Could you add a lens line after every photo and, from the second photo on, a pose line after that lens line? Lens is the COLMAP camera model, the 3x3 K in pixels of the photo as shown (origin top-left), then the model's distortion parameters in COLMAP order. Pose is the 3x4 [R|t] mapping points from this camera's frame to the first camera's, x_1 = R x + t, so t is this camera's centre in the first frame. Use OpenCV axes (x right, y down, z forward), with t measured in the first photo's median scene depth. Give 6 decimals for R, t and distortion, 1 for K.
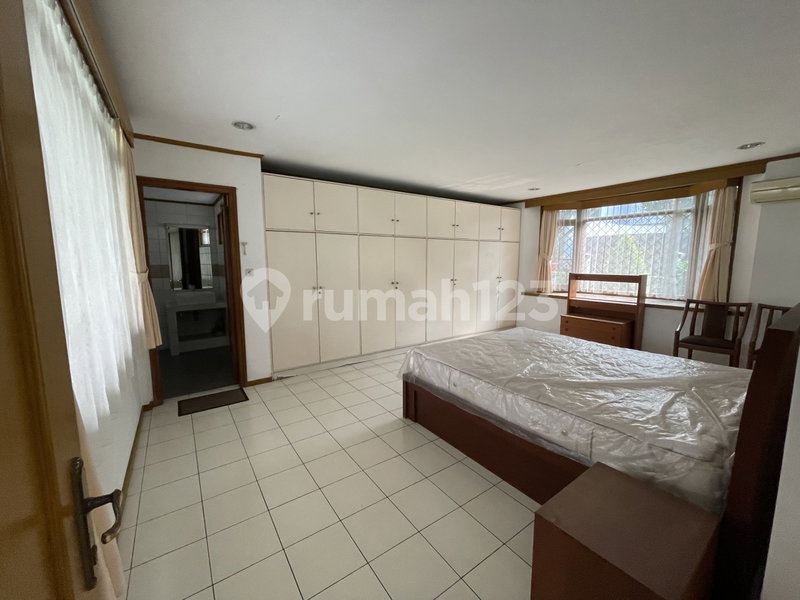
lens RADIAL K [[323.8, 0, 400.0], [0, 323.8, 300.0], [0, 0, 1]] dist [-0.002084, -0.000845]
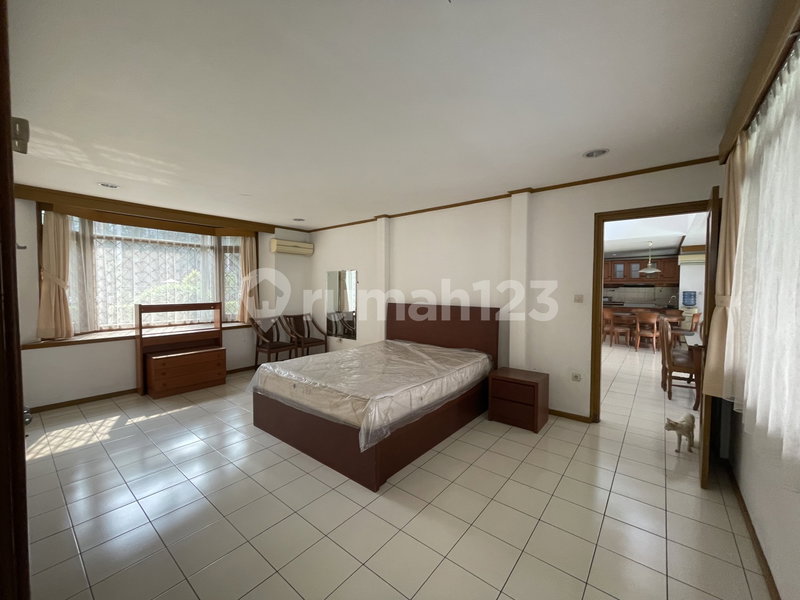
lens RADIAL K [[323.8, 0, 400.0], [0, 323.8, 300.0], [0, 0, 1]] dist [-0.002084, -0.000845]
pose [[-0.271778, -0.032980, 0.961795, -0.458621], [0.116743, 0.990902, 0.066966, -0.083189], [-0.955253, 0.130483, -0.265455, 0.688359]]
